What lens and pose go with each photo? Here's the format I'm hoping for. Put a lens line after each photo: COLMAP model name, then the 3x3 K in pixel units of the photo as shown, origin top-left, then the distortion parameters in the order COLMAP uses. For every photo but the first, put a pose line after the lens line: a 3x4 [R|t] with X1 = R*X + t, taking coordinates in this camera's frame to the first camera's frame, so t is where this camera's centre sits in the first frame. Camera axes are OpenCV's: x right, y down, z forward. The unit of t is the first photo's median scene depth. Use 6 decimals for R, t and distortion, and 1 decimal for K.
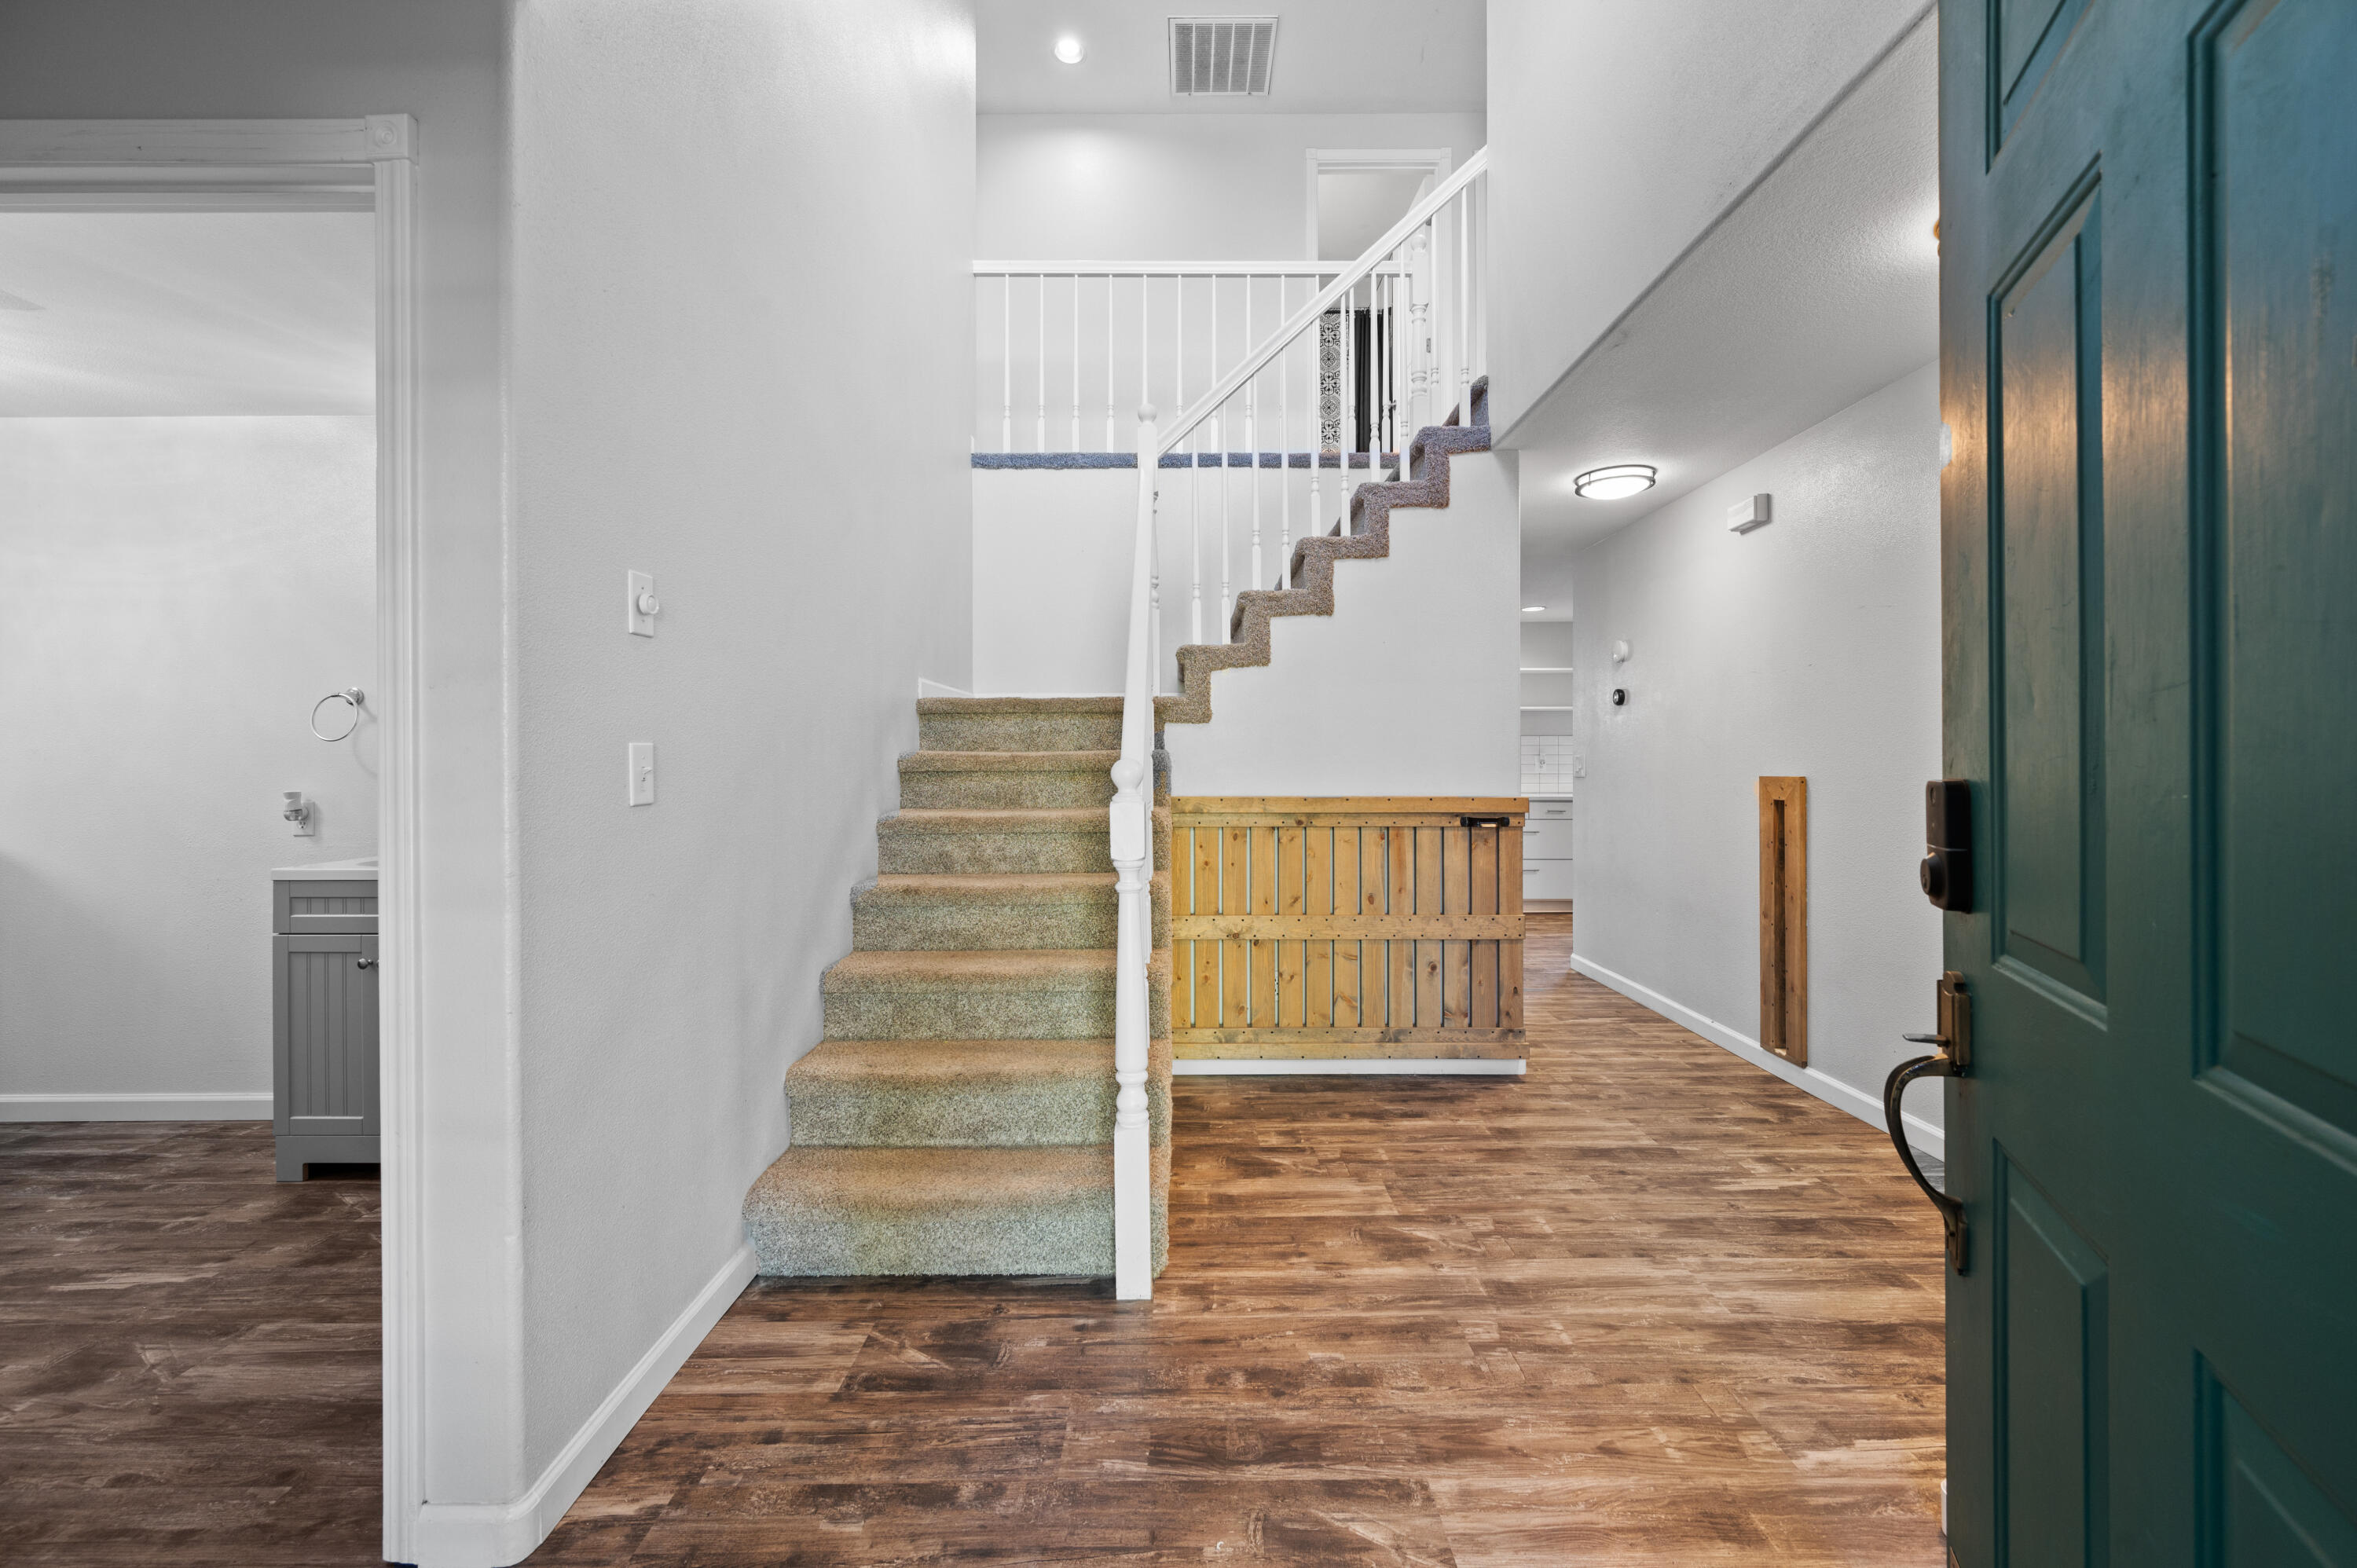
lens RADIAL K [[942.4, 0, 1178.3], [0, 942.4, 768.5], [0, 0, 1]] dist [-0.001047, -0.000211]
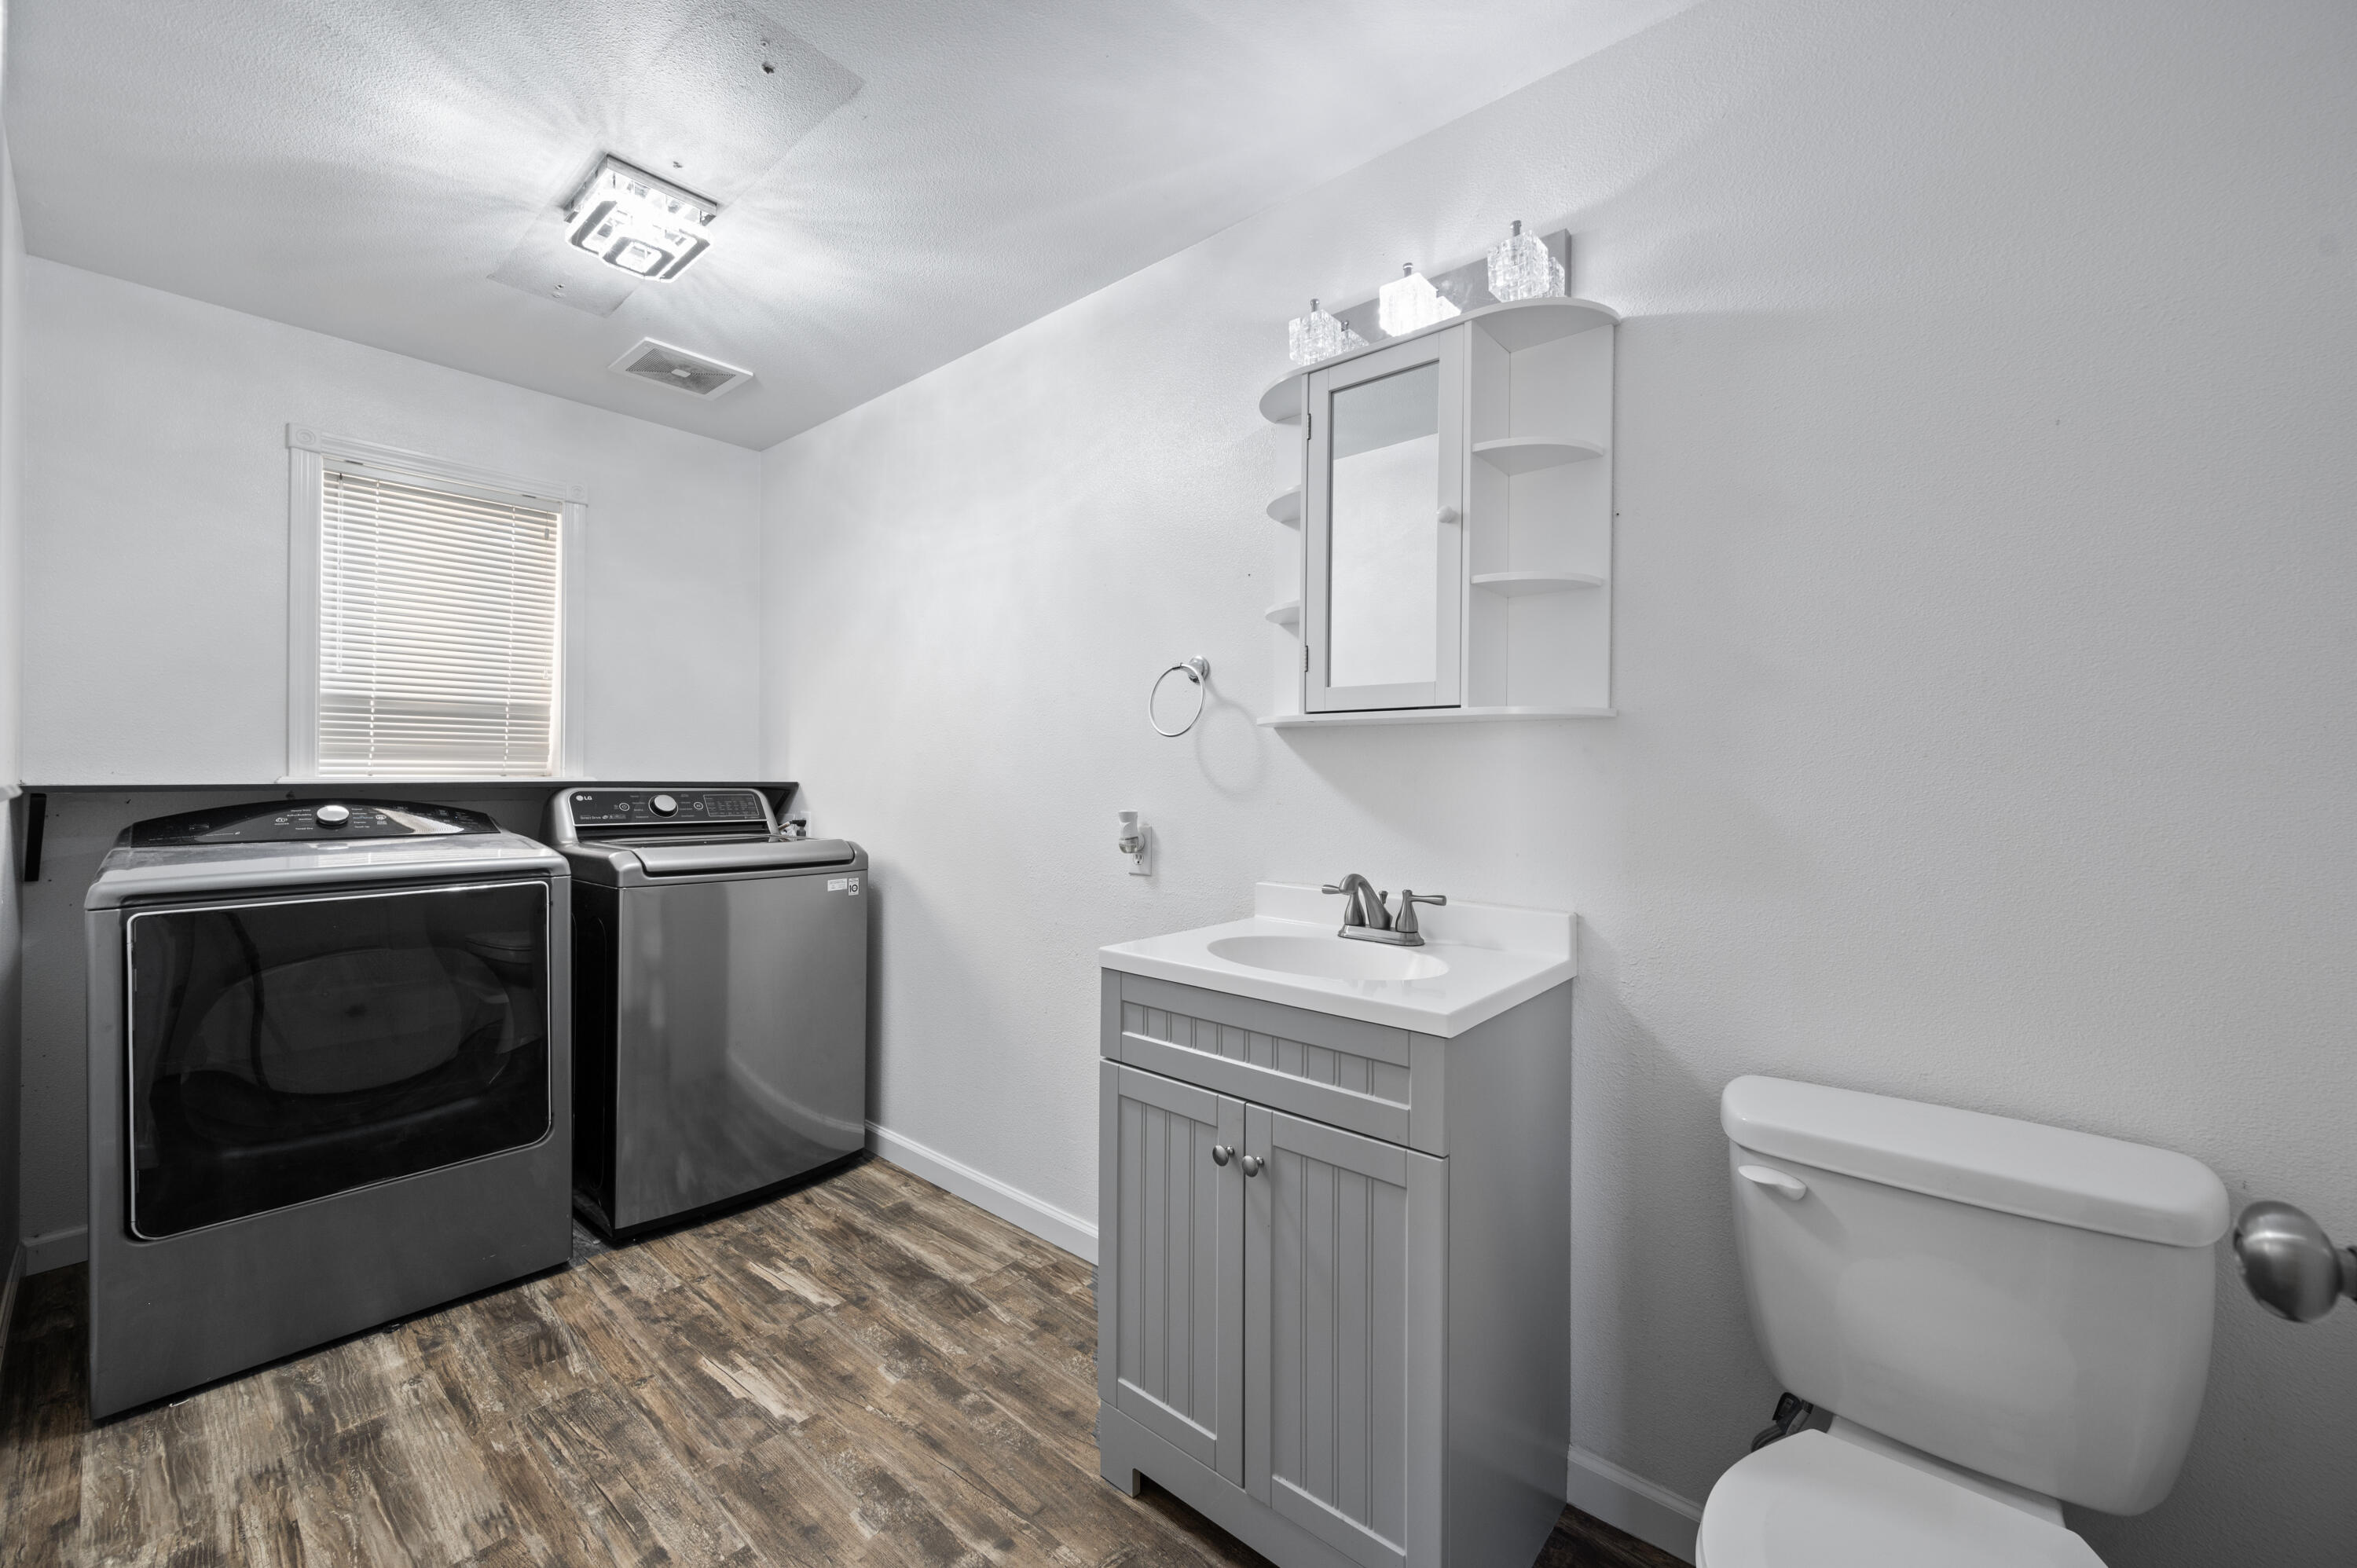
lens RADIAL K [[942.4, 0, 1175.6], [0, 942.4, 778.5], [0, 0, 1]] dist [-0.001047, -0.000211]
pose [[0.757498, 0.009919, -0.652762, -0.494052], [-0.008531, 0.999950, 0.005295, -0.004241], [0.652781, 0.001558, 0.757545, 0.531611]]
